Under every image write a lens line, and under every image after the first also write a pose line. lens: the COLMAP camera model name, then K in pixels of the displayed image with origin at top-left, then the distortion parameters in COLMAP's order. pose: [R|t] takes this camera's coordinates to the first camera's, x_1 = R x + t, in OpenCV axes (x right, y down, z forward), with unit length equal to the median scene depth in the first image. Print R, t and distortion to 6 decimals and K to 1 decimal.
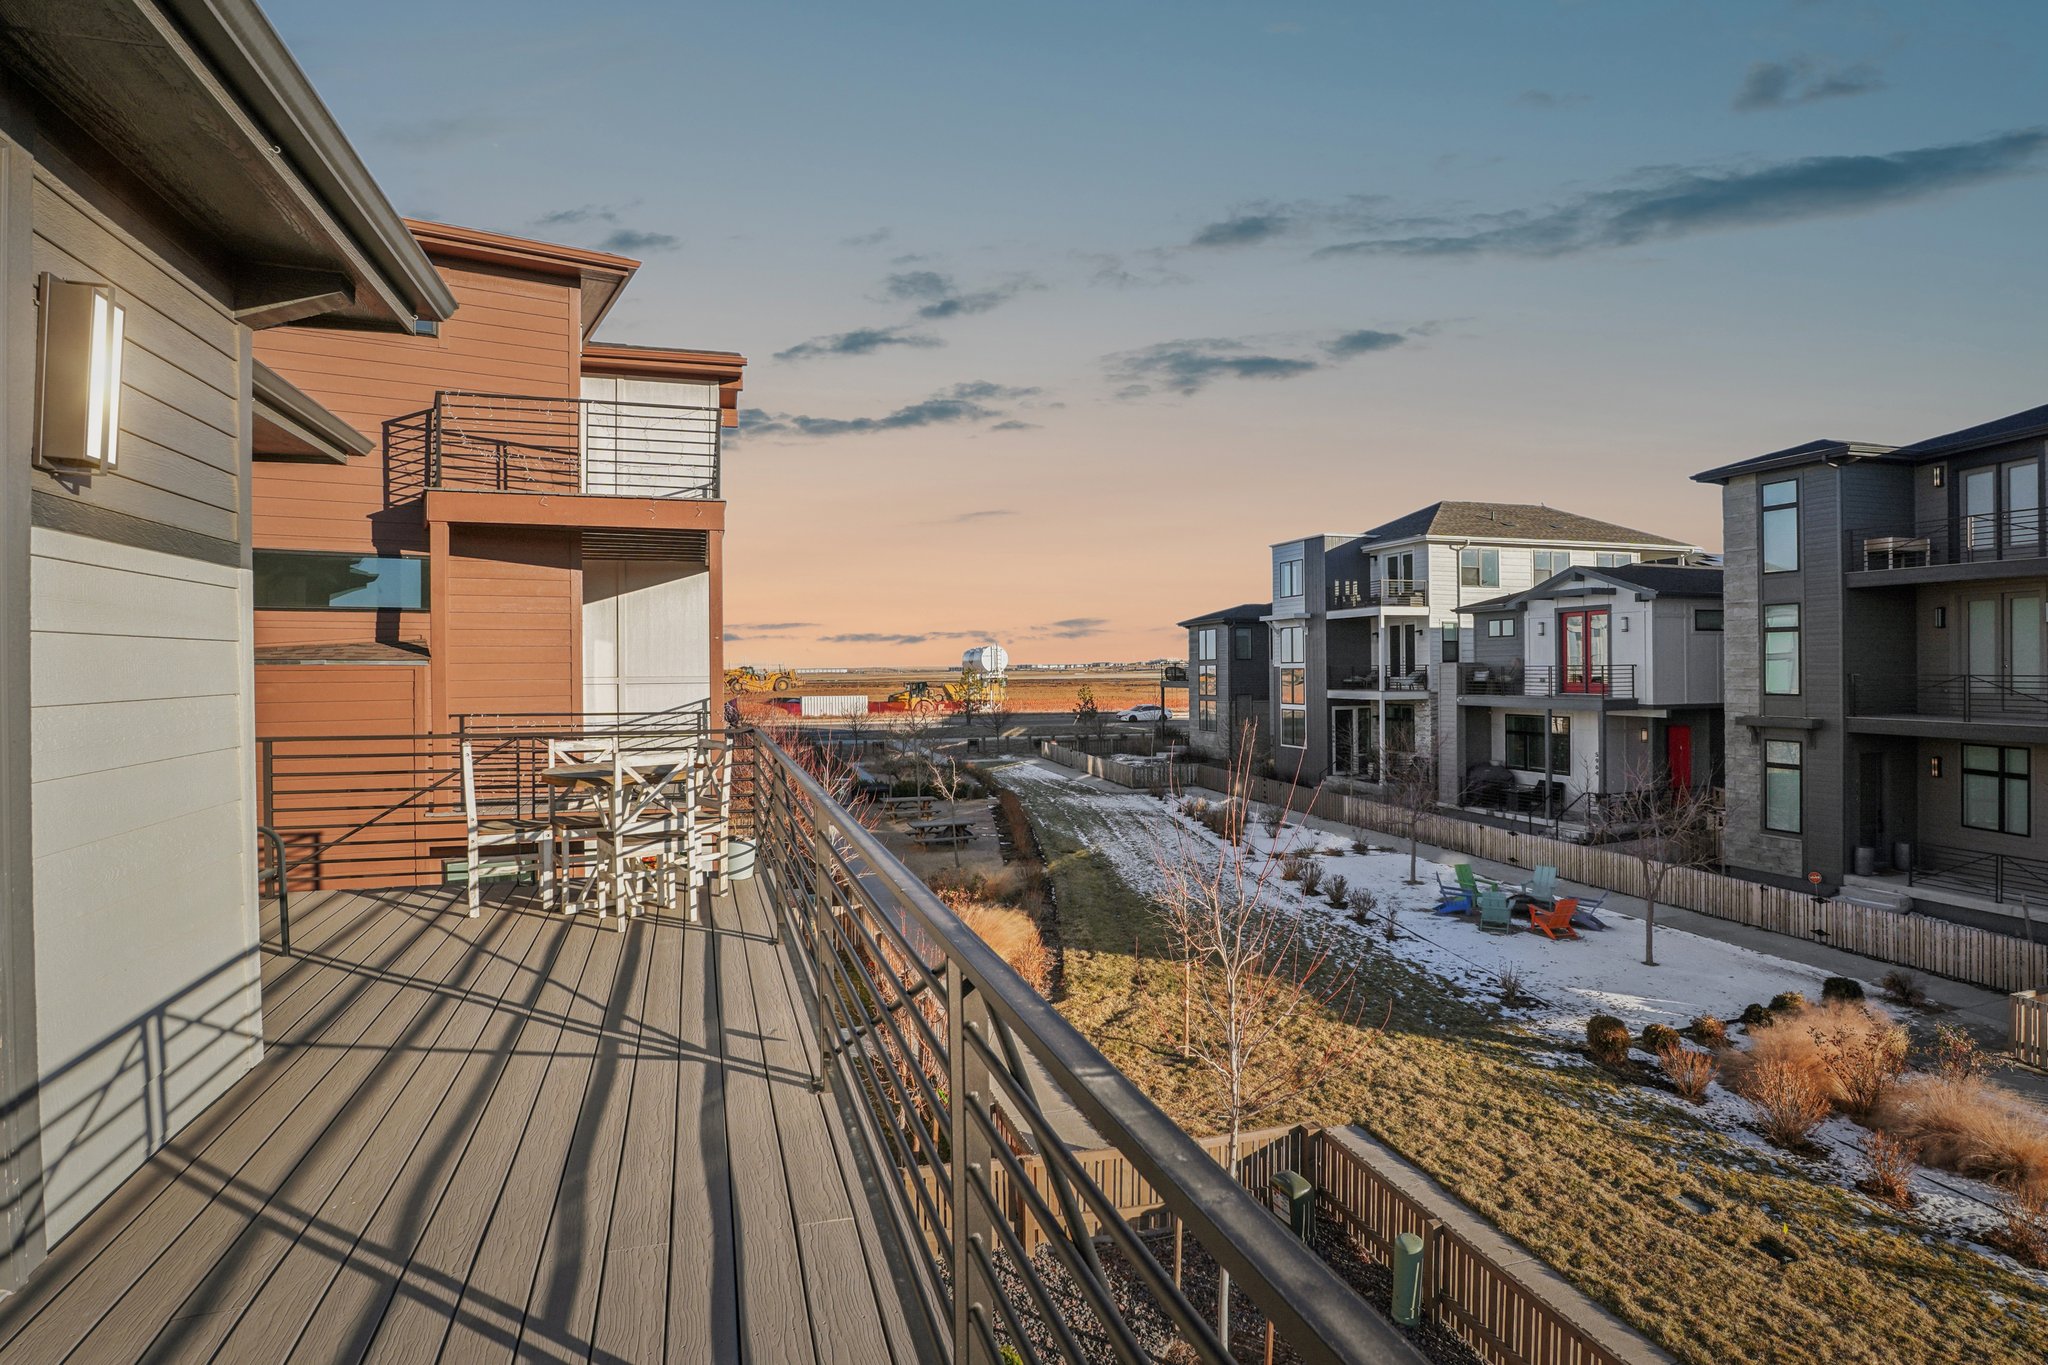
lens RADIAL K [[1078.2, 0, 1024.0], [0, 1078.2, 682.5], [0, 0, 1]] dist [-0.001468, -0.000094]
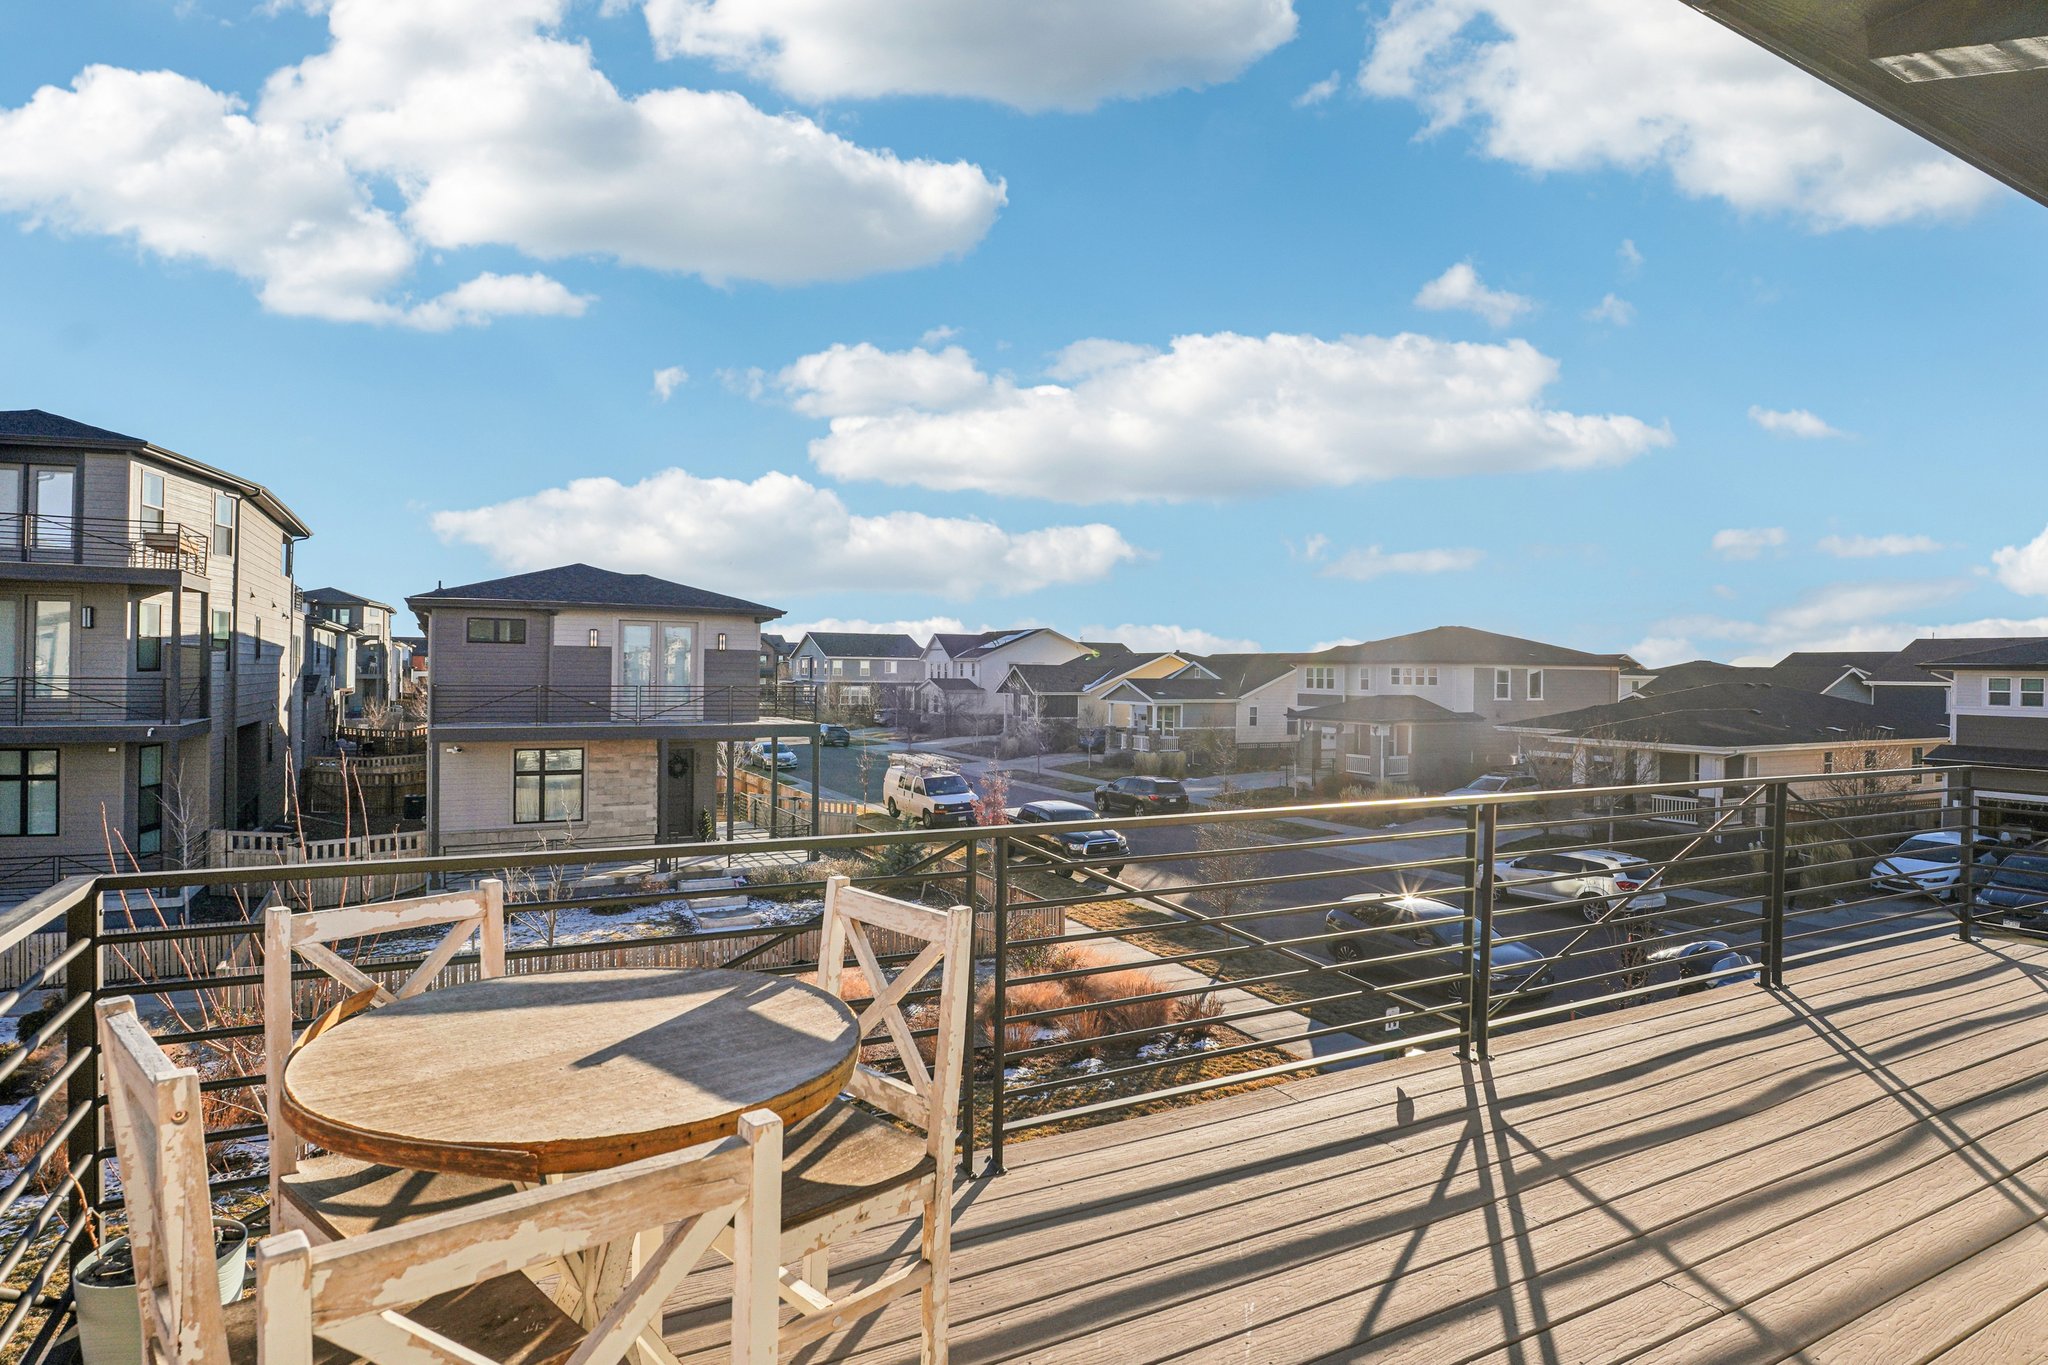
lens RADIAL K [[1047.8, 0, 1028.3], [0, 1047.8, 669.3], [0, 0, 1]] dist [-0.038539, 0.011601]
pose [[-0.177982, 0.008151, 0.984000, -1.023292], [0.005538, 0.999958, -0.007282, -0.012692], [-0.984018, 0.004153, -0.178019, 1.458844]]
